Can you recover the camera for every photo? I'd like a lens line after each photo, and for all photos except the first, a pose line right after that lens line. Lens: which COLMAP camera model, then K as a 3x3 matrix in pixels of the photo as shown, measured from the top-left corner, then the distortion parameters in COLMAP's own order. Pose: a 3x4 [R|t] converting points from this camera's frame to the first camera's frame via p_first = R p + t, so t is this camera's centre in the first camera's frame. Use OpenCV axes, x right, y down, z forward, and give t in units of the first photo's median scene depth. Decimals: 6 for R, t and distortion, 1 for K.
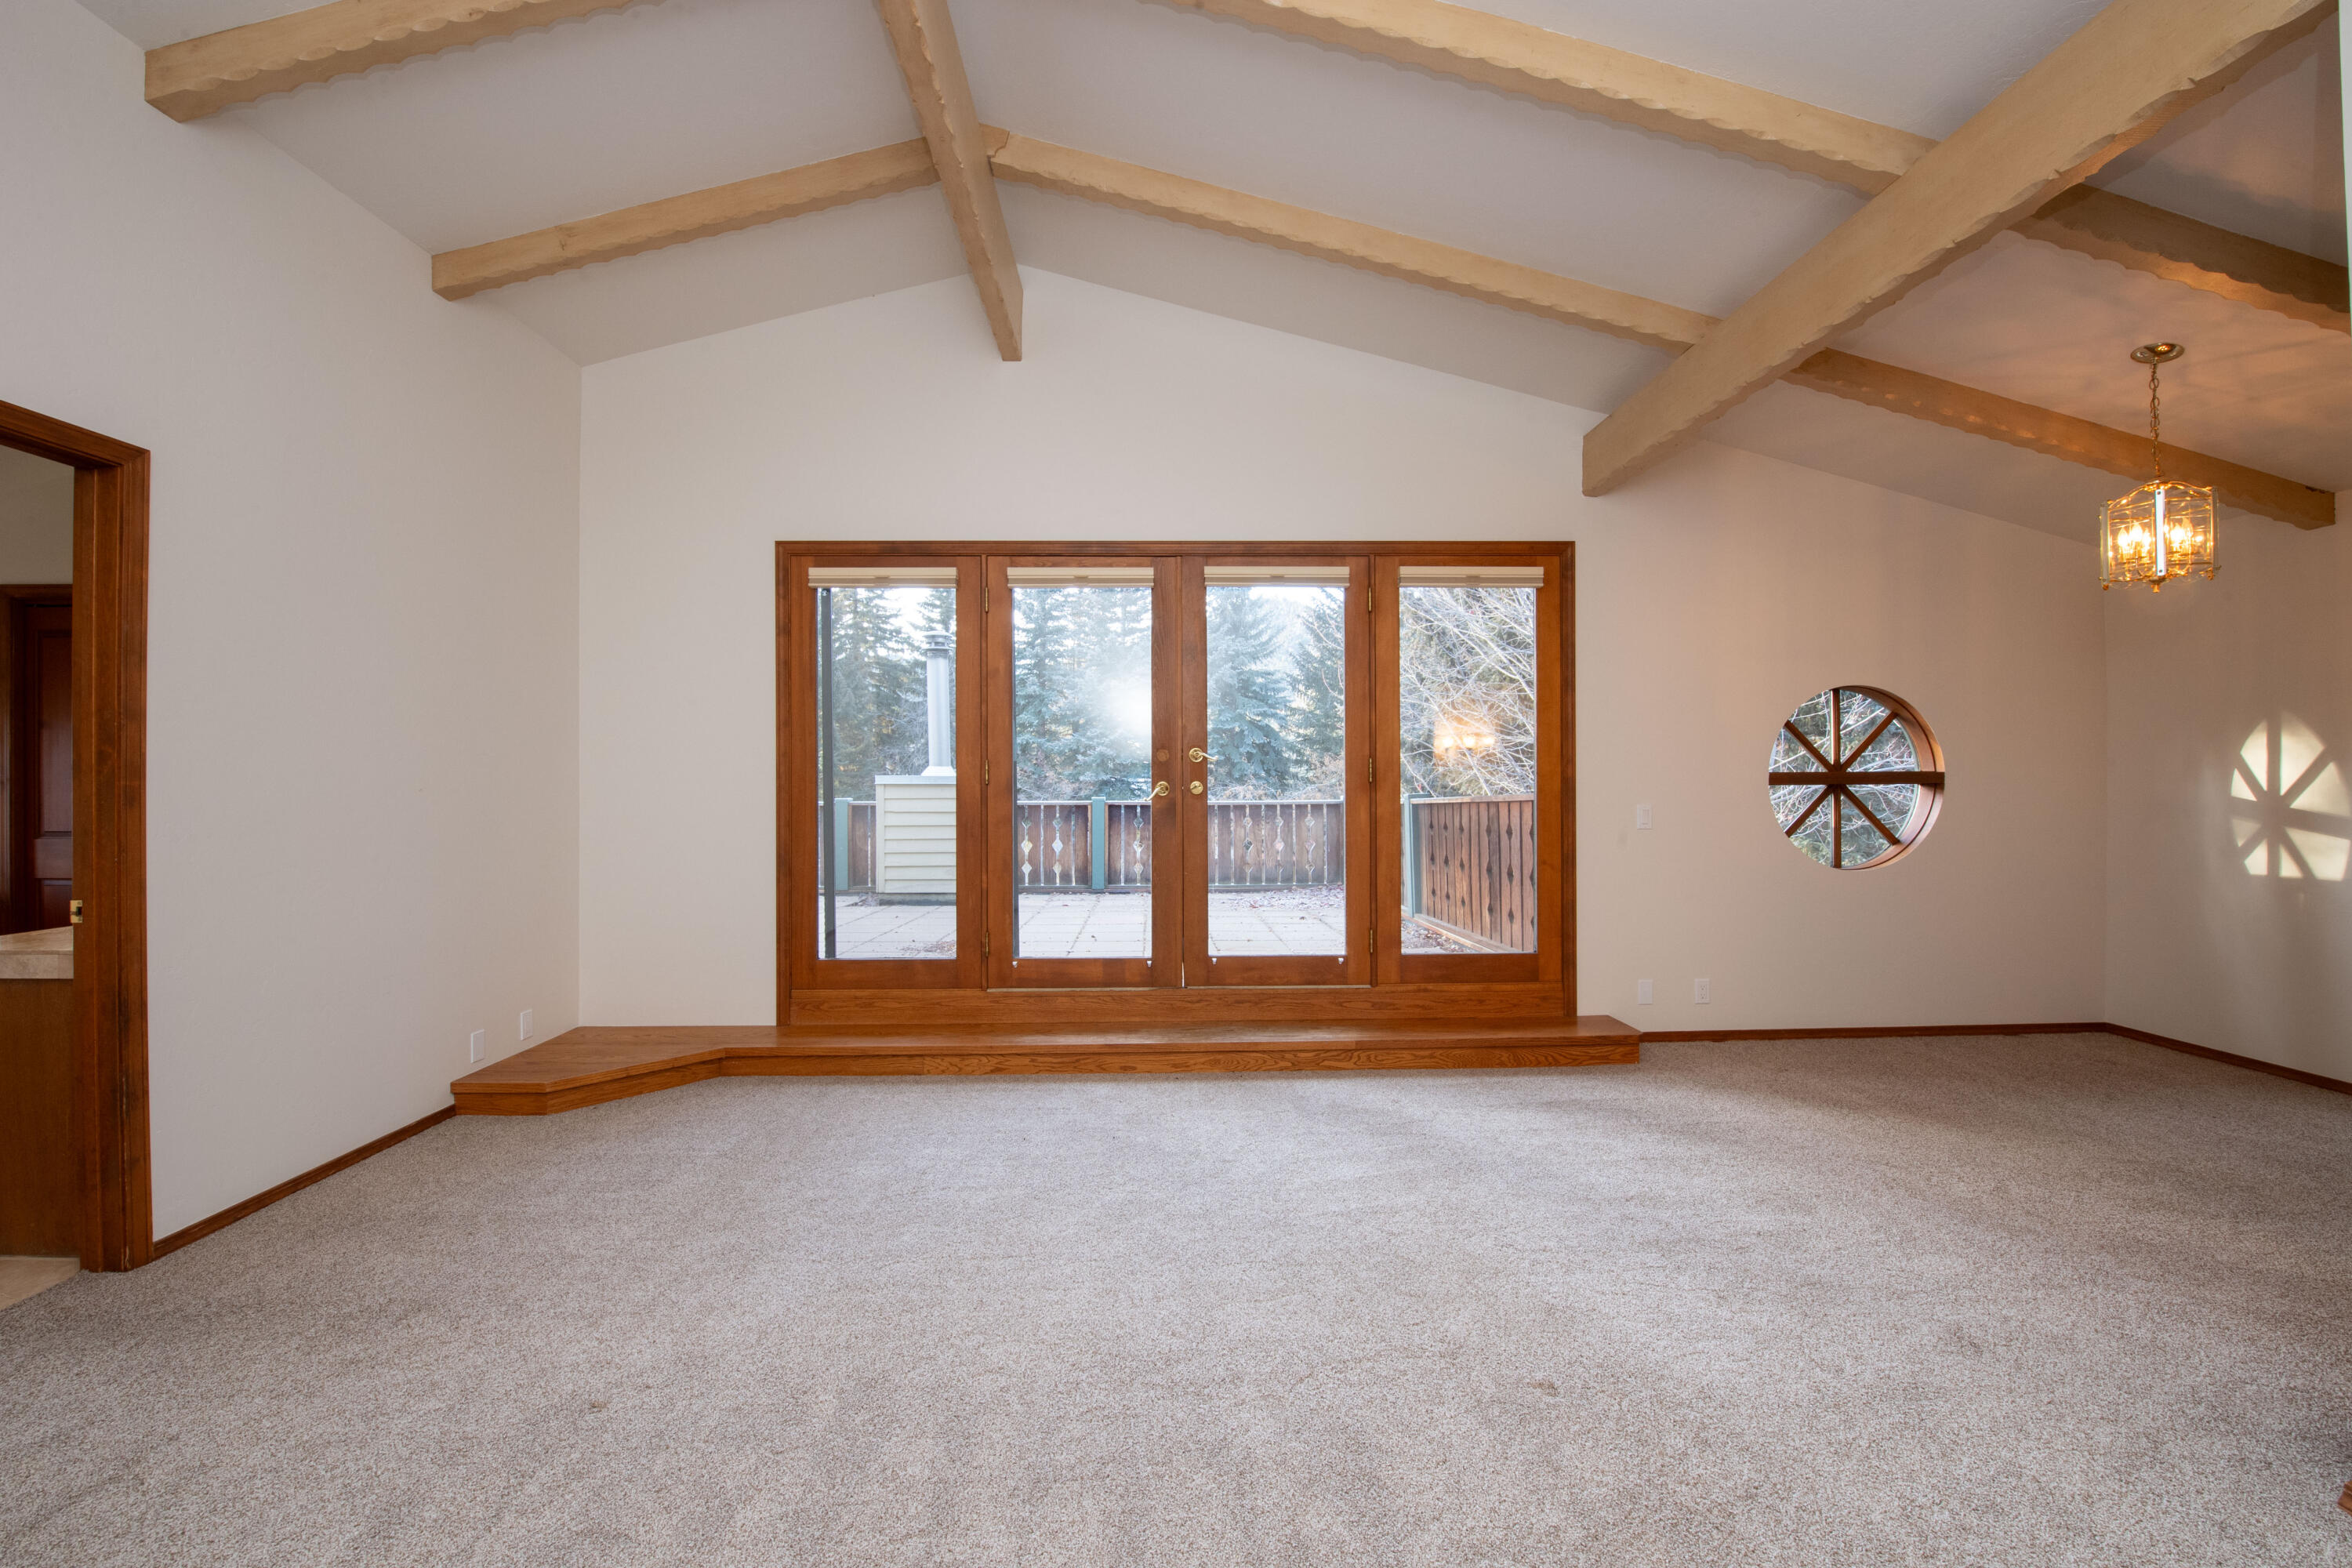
lens RADIAL K [[968.6, 0, 1187.4], [0, 968.6, 791.3], [0, 0, 1]] dist [-0.000382, 0.000004]
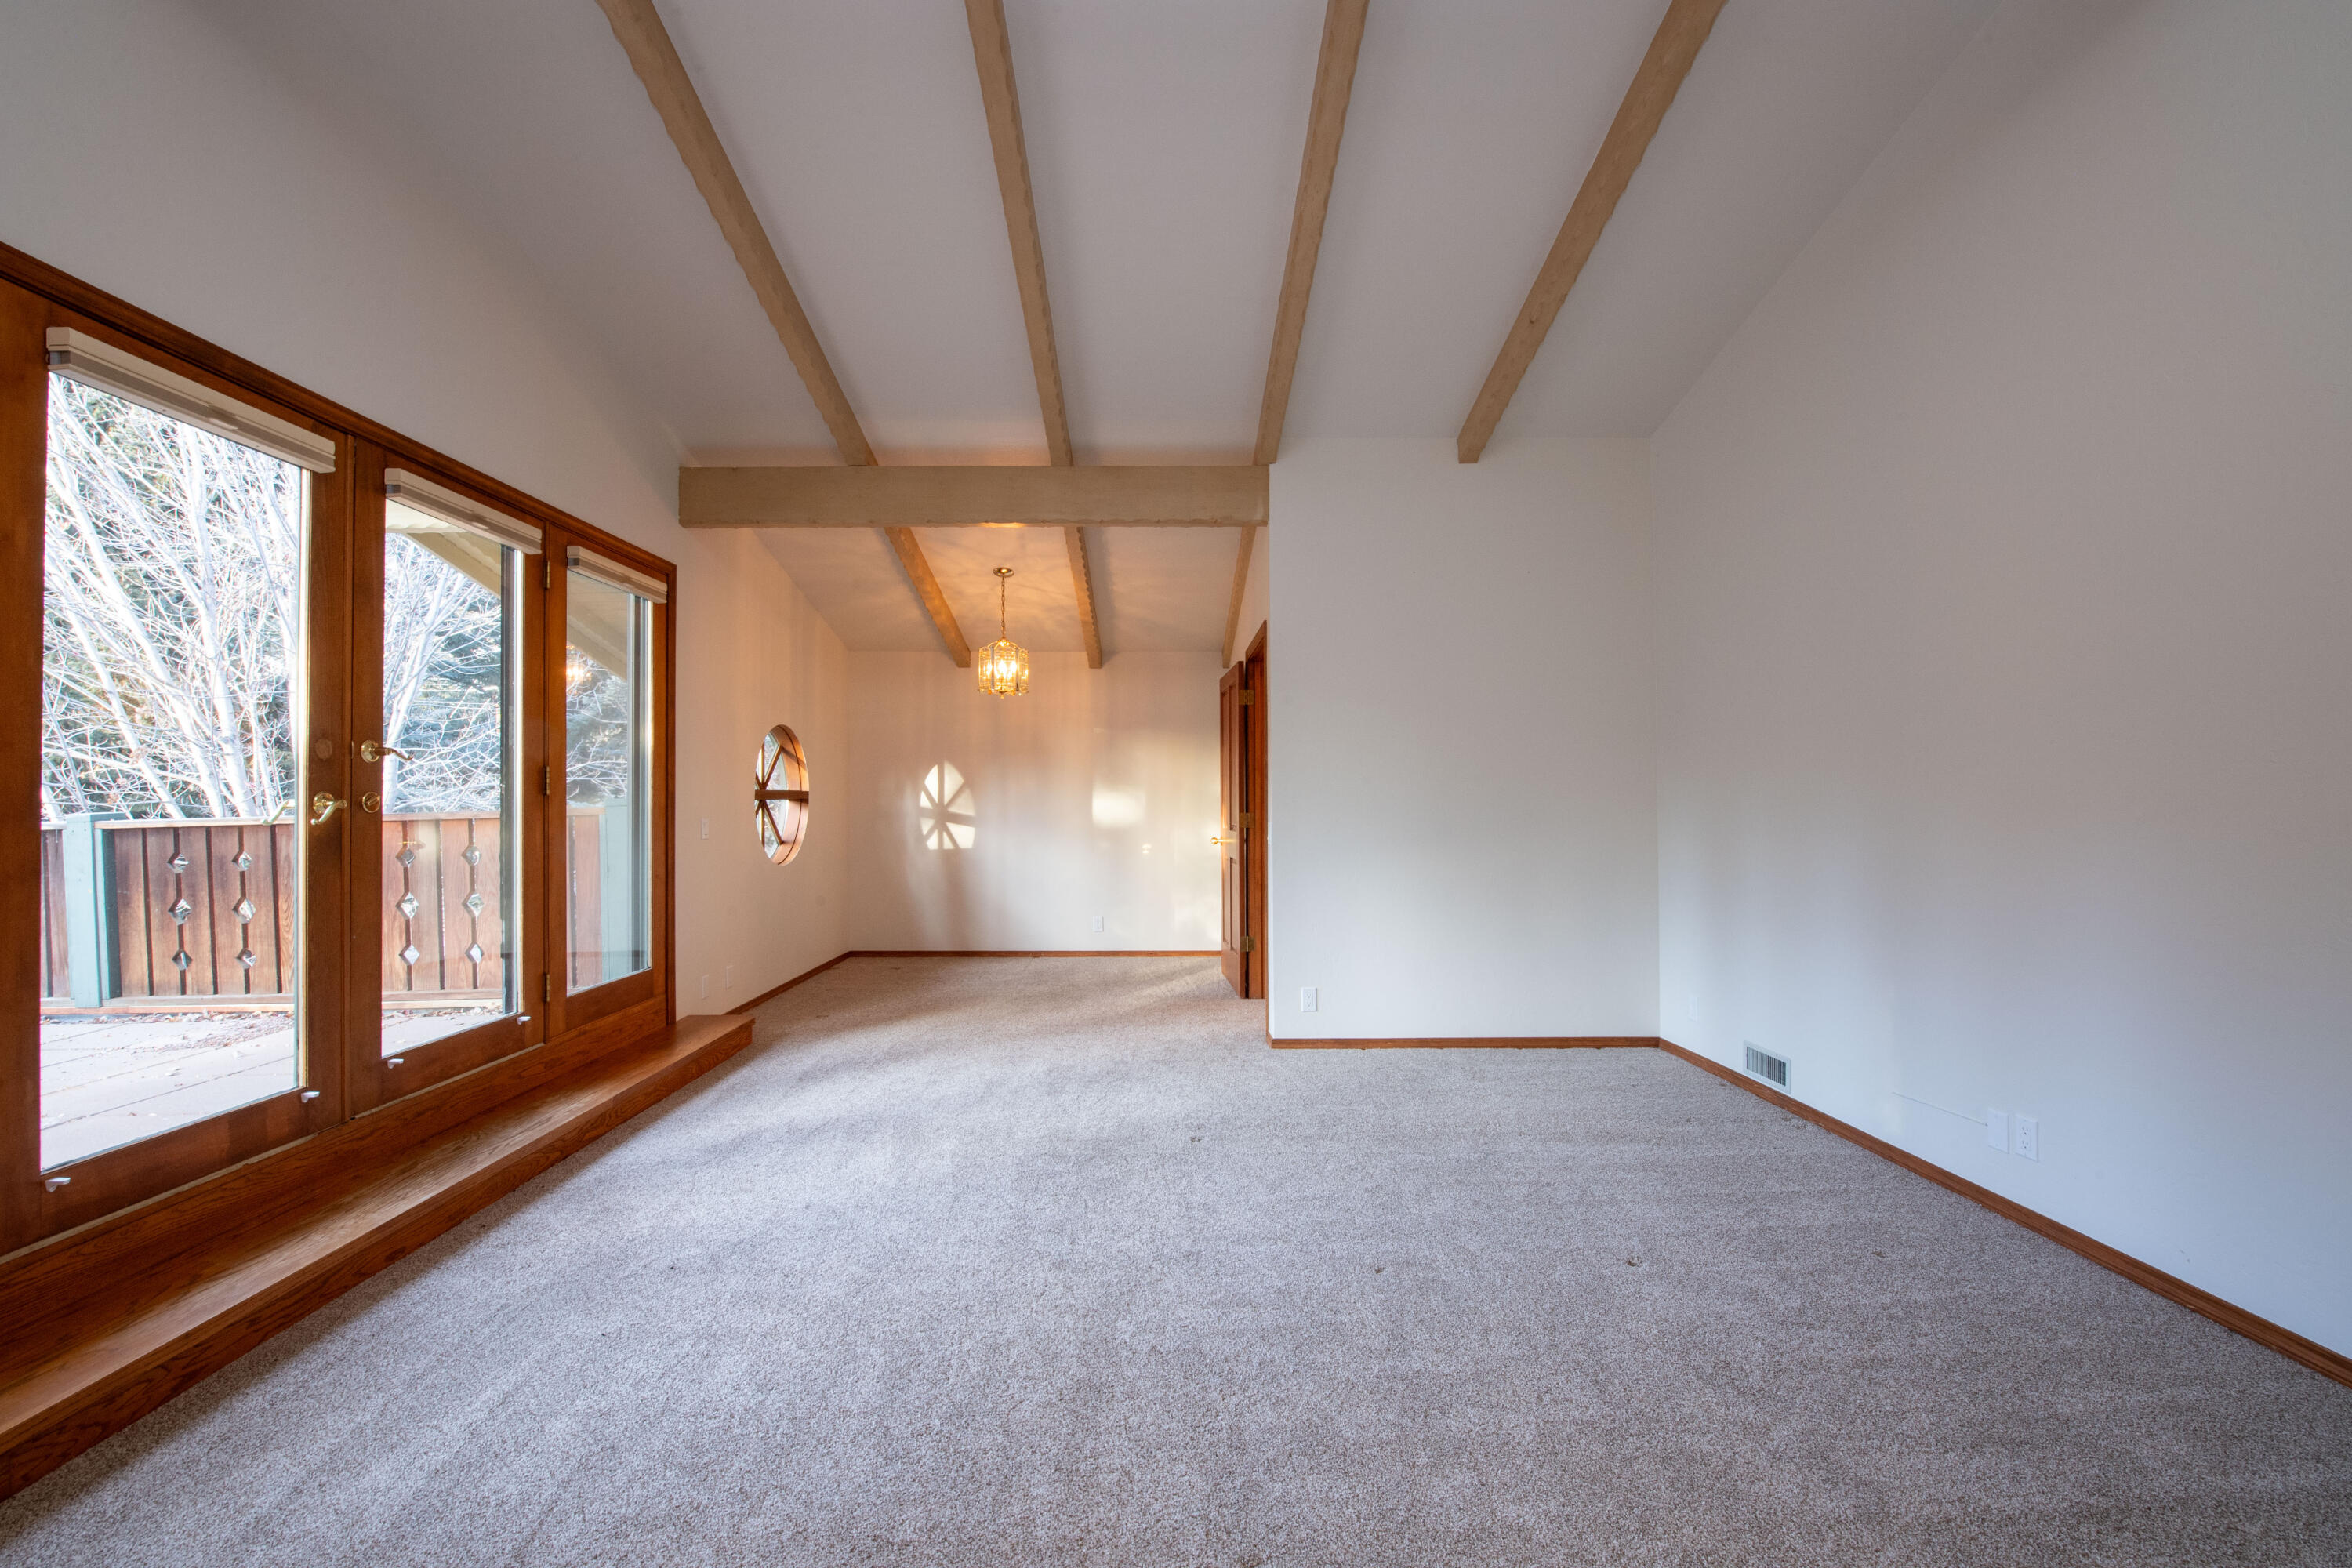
lens RADIAL K [[912.4, 0, 1174.2], [0, 912.4, 789.1], [0, 0, 1]] dist [0.020901, -0.009041]
pose [[0.035068, 0.014360, 0.999282, -0.635436], [0.009738, 0.999844, -0.014710, 0.003659], [-0.999337, 0.010247, 0.034923, 0.486521]]
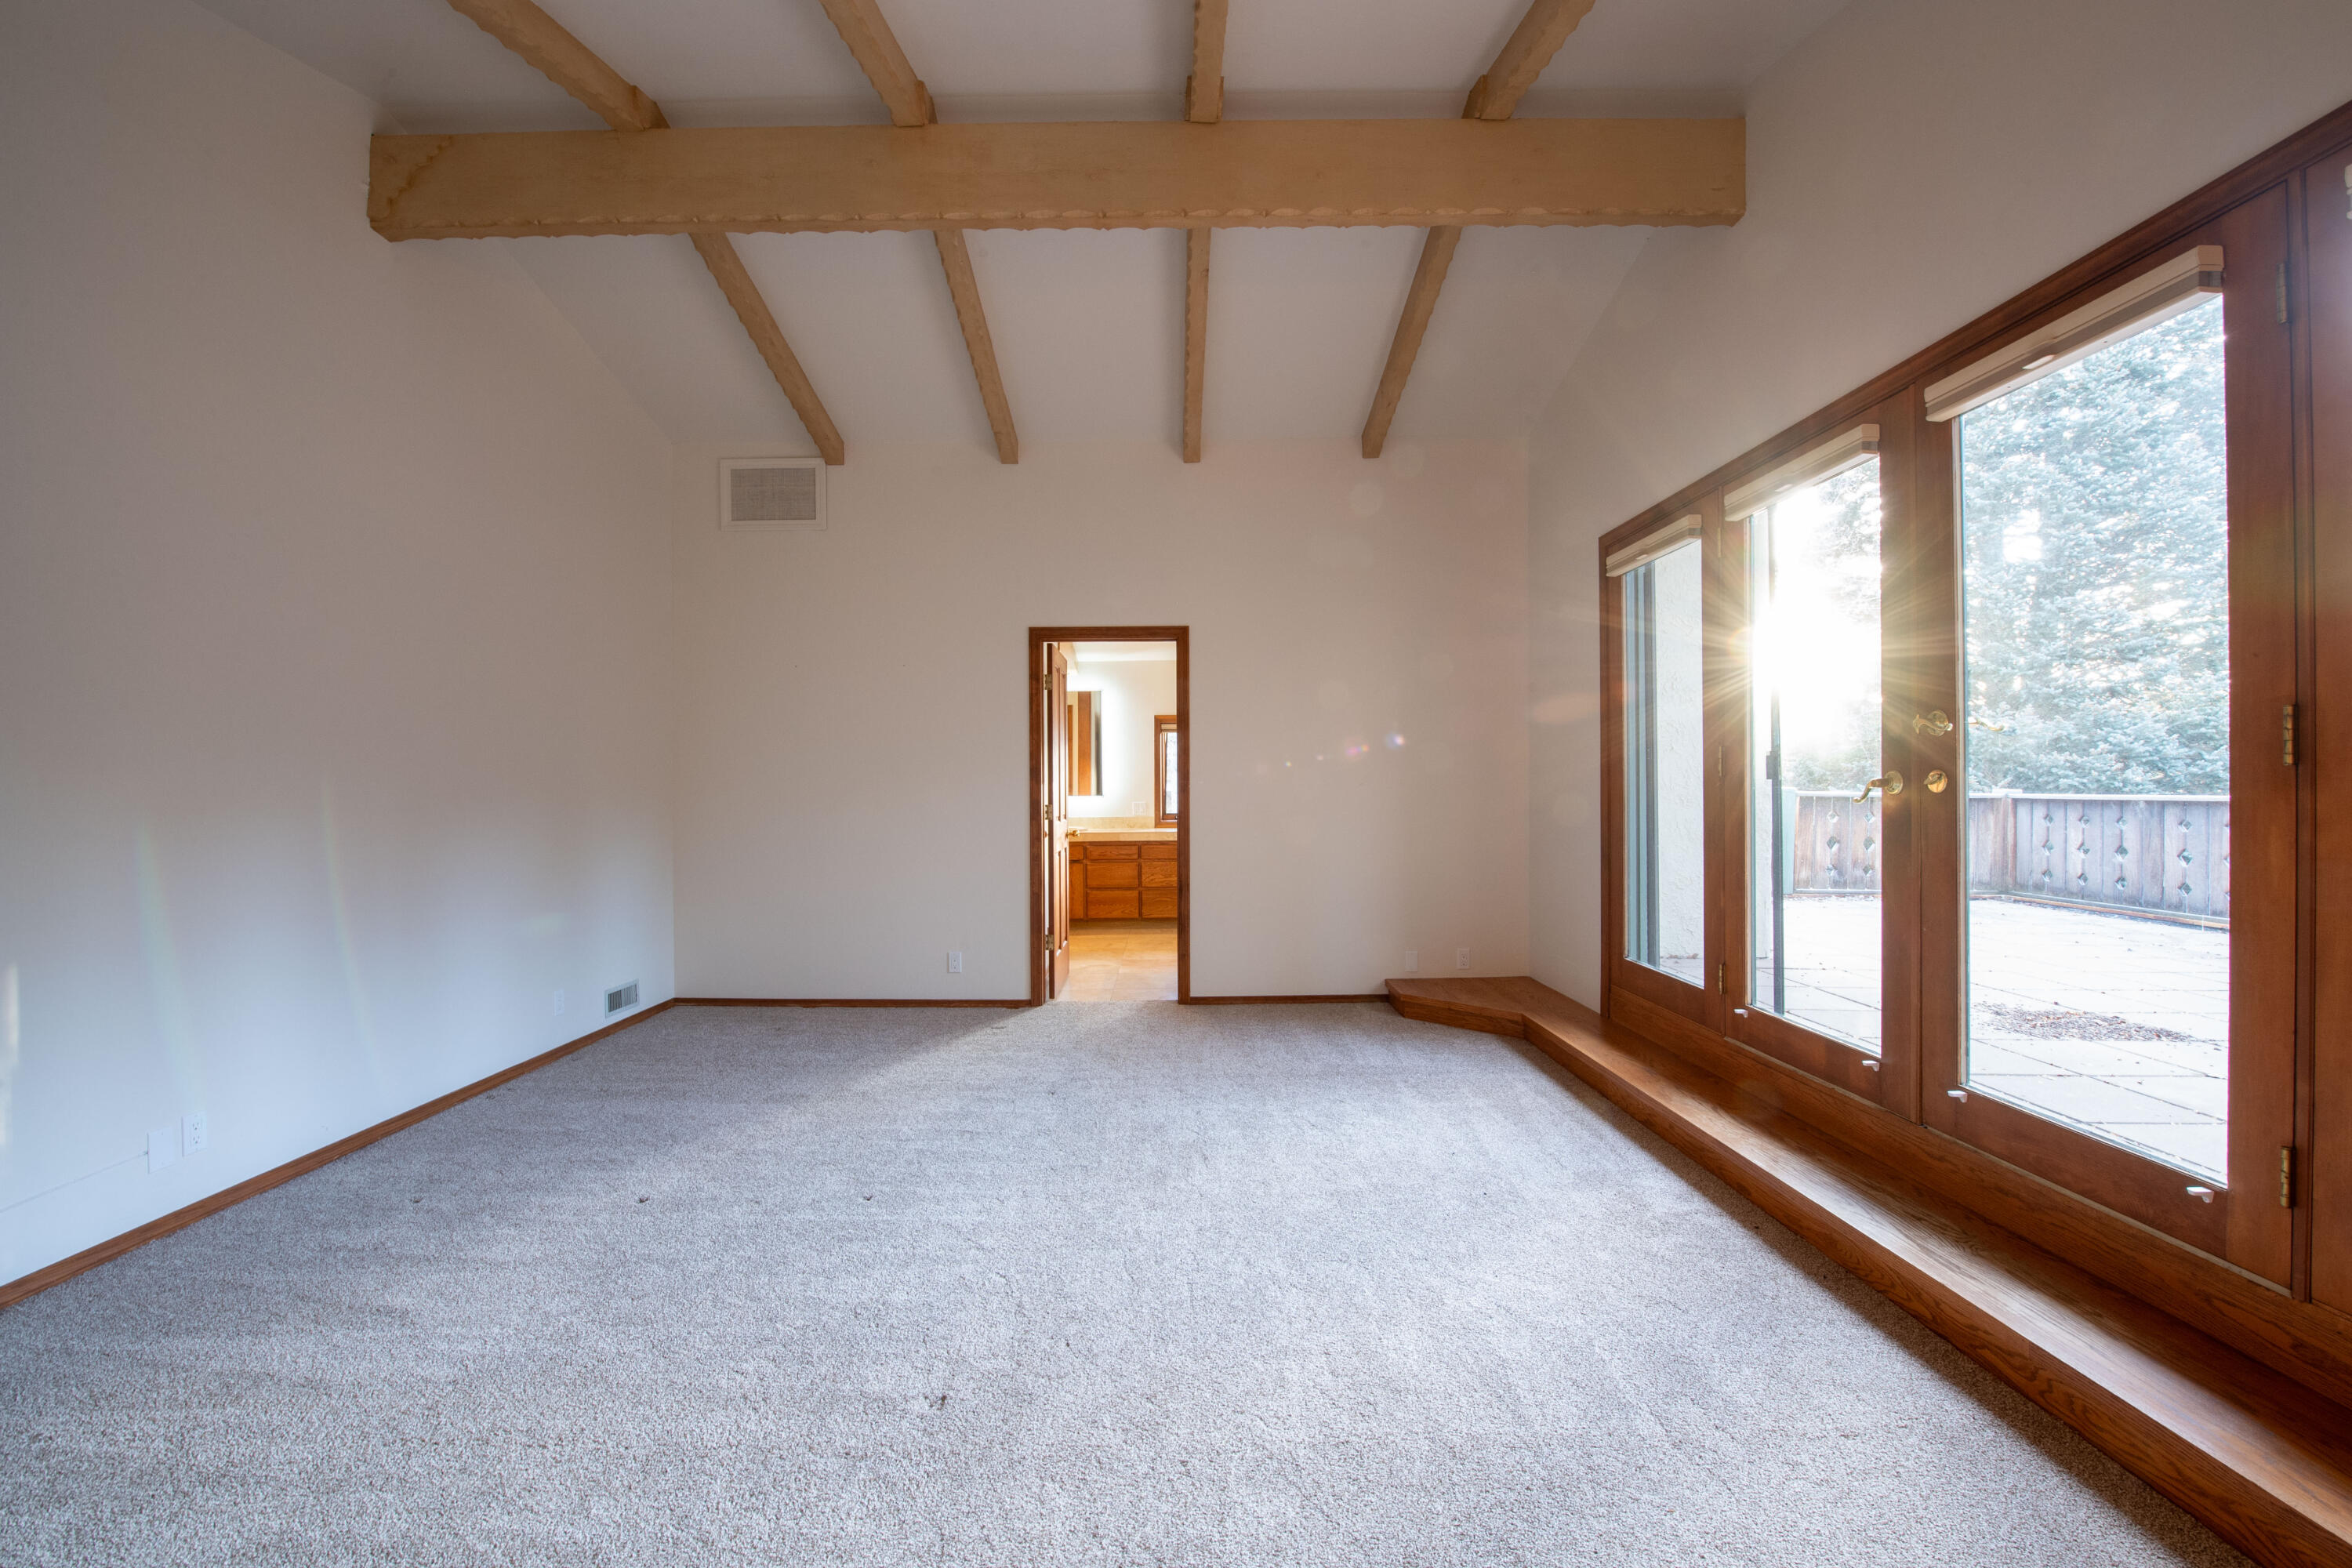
lens RADIAL K [[968.6, 0, 1187.4], [0, 968.6, 791.3], [0, 0, 1]] dist [-0.000382, 0.000004]
pose [[-0.043623, 0.005794, -0.999031, 0.649903], [0.004616, 0.999974, 0.005598, -0.002332], [0.999037, -0.004368, -0.043648, 0.642067]]
